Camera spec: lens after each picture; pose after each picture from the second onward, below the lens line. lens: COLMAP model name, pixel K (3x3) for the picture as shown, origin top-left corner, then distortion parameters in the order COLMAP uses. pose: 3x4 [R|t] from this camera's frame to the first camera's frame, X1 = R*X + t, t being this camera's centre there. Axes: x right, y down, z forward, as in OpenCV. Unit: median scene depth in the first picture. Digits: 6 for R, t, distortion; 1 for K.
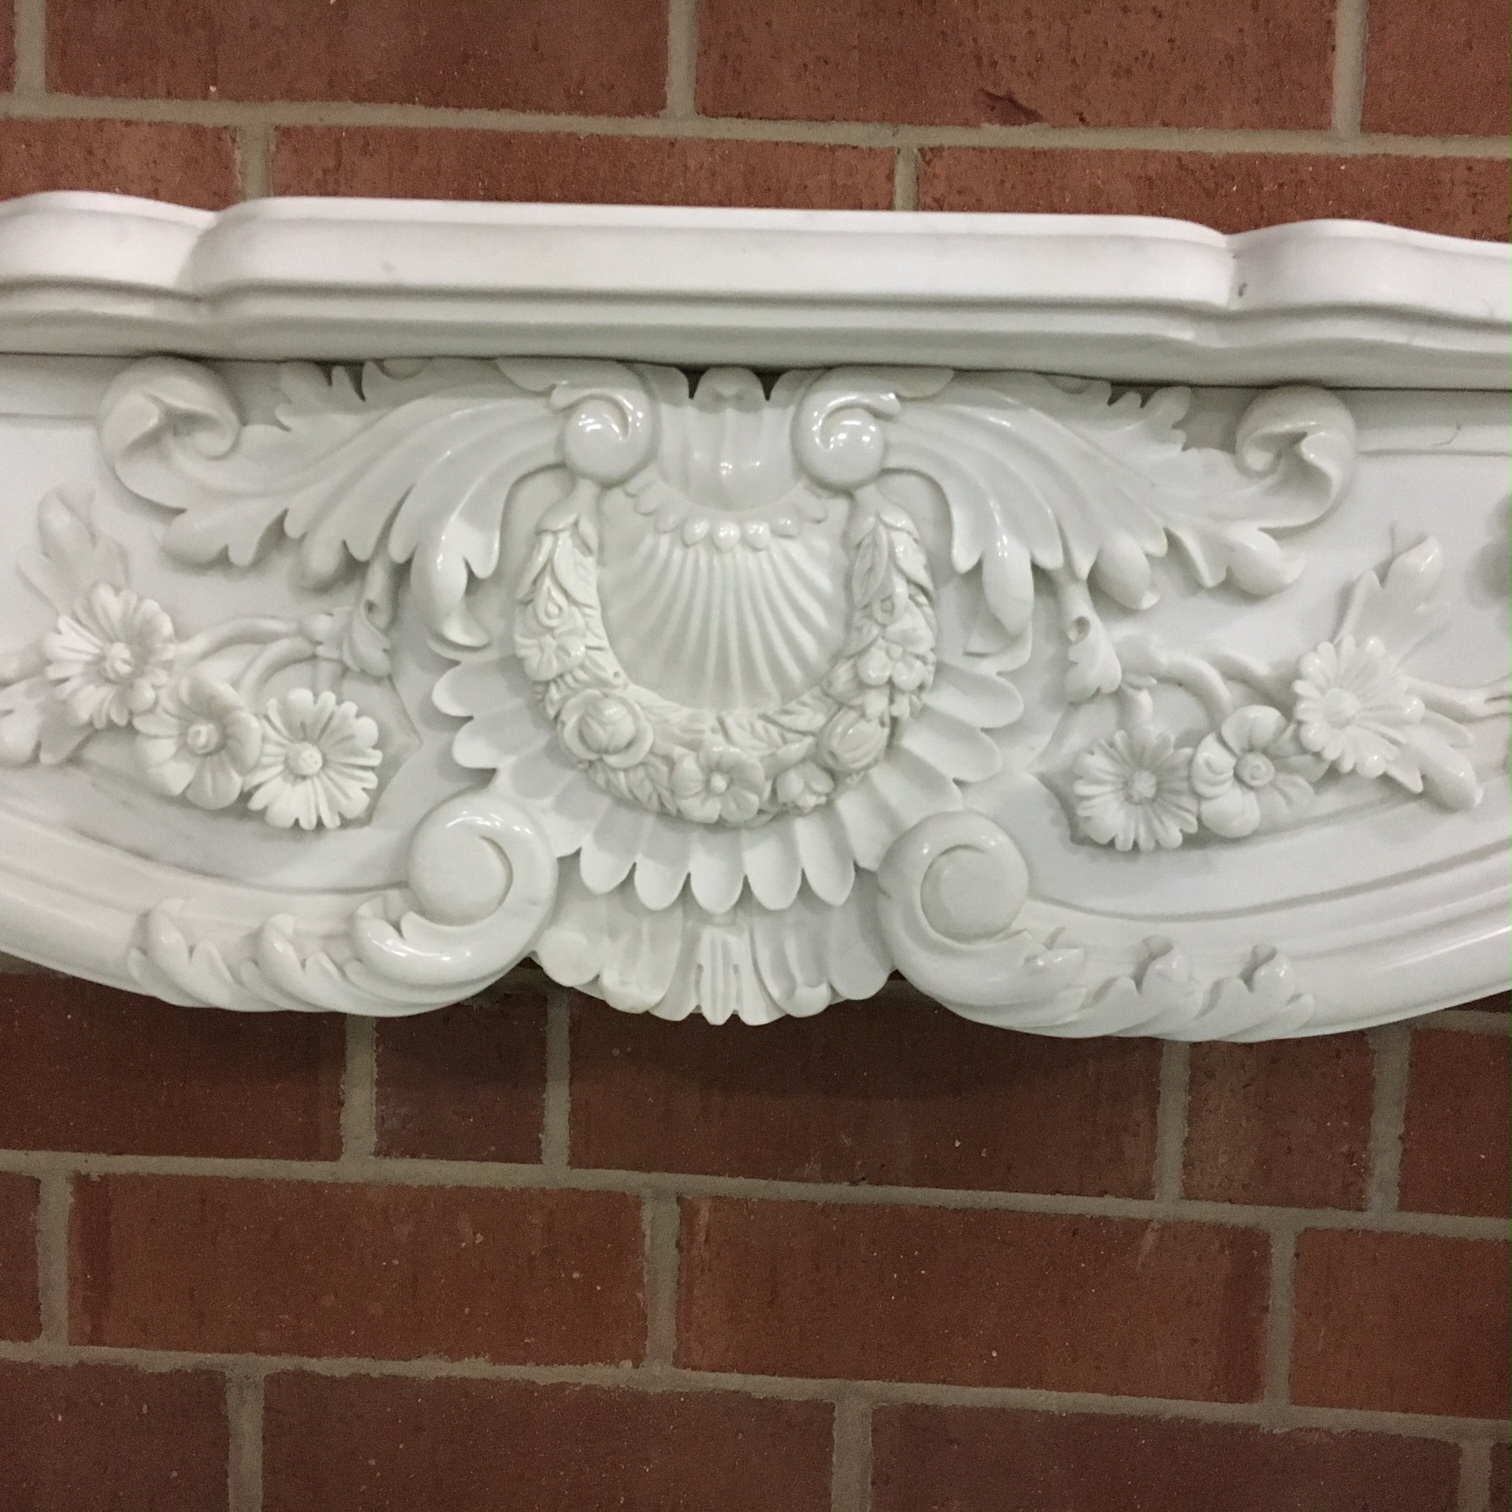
lens RADIAL K [[2005.8, 0, 756.0], [0, 2005.8, 756.0], [0, 0, 1]] dist [0.069606, -0.046796]
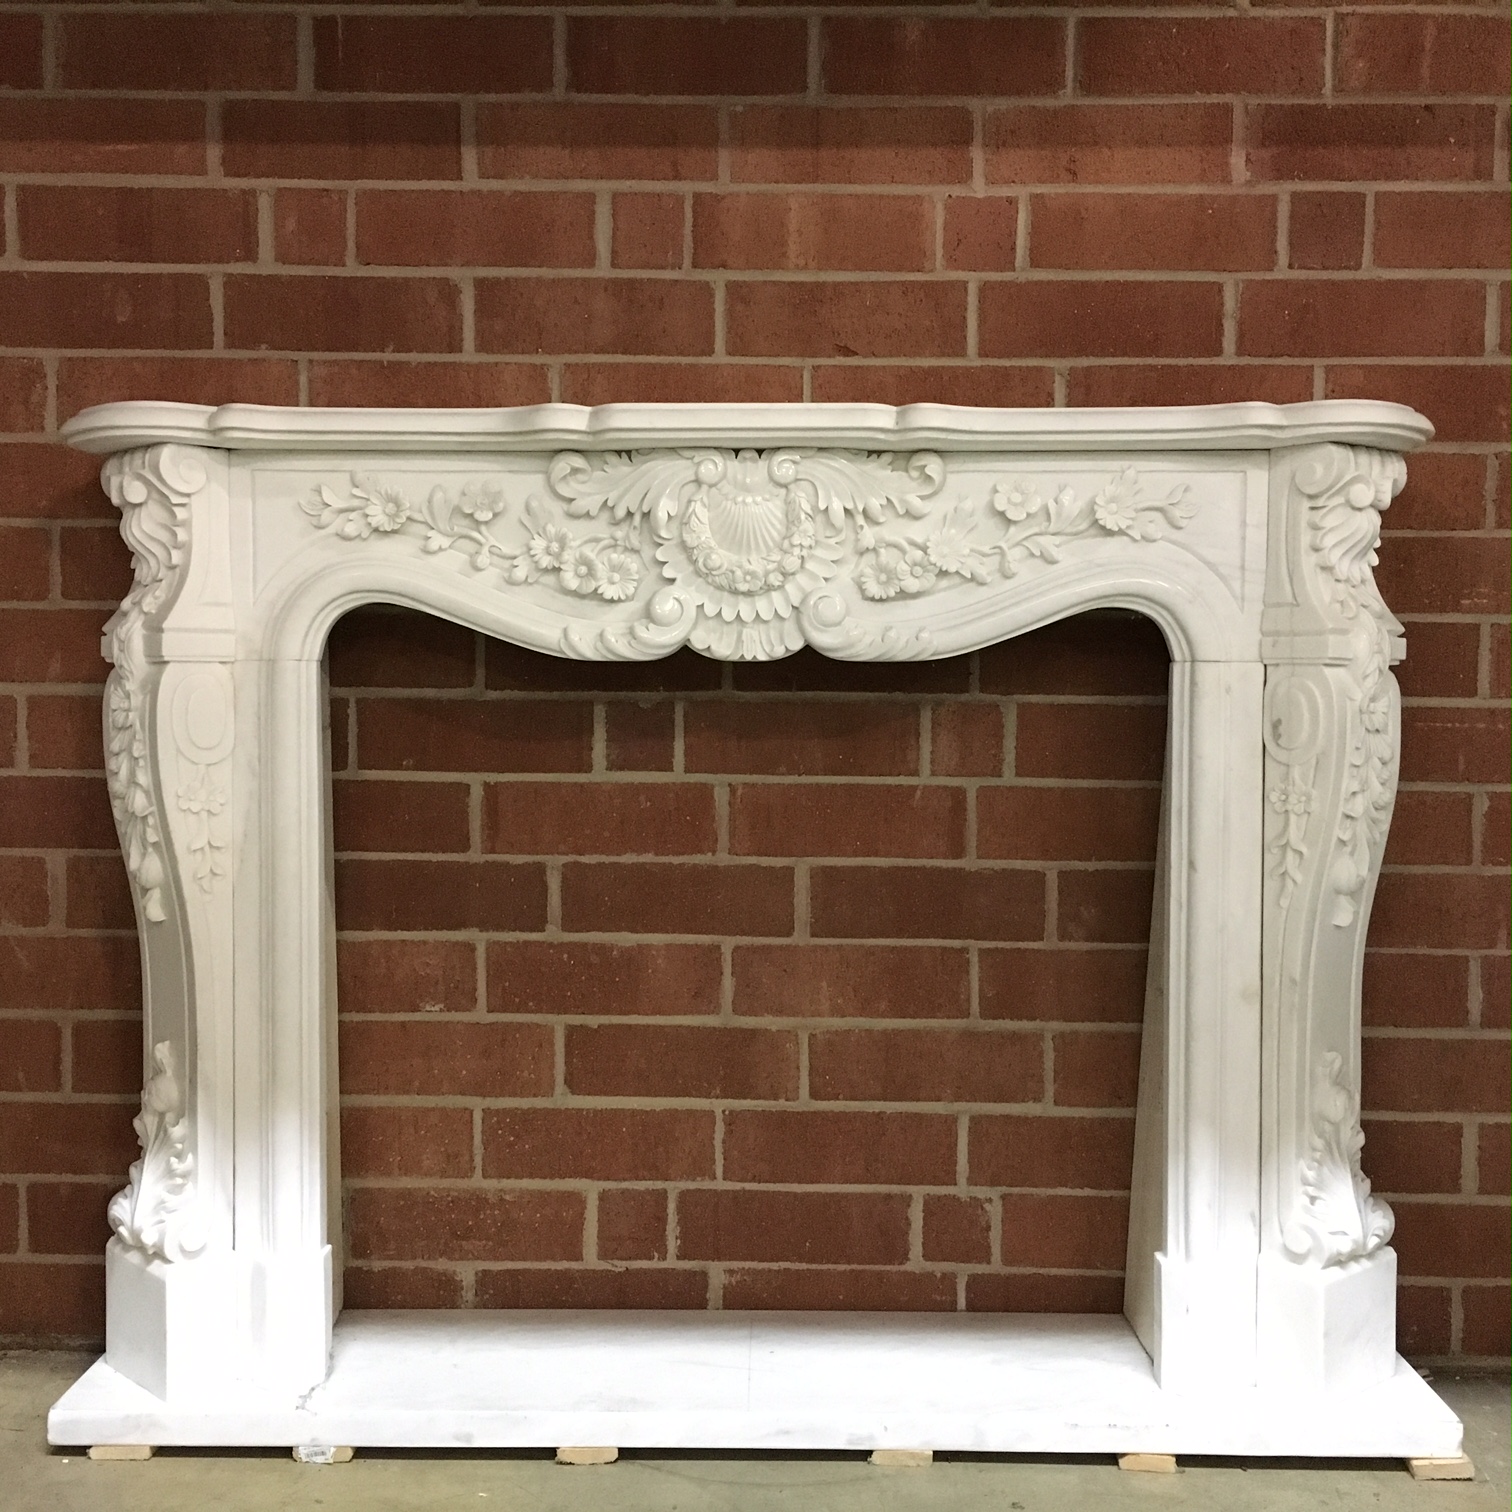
lens RADIAL K [[2269.3, 0, 756.0], [0, 2269.3, 756.0], [0, 0, 1]] dist [0.059643, -0.019206]
pose [[0.999493, -0.026886, 0.017083, -0.073444], [0.027892, 0.997704, -0.061708, 0.505225], [-0.015384, 0.062153, 0.997948, -2.517262]]
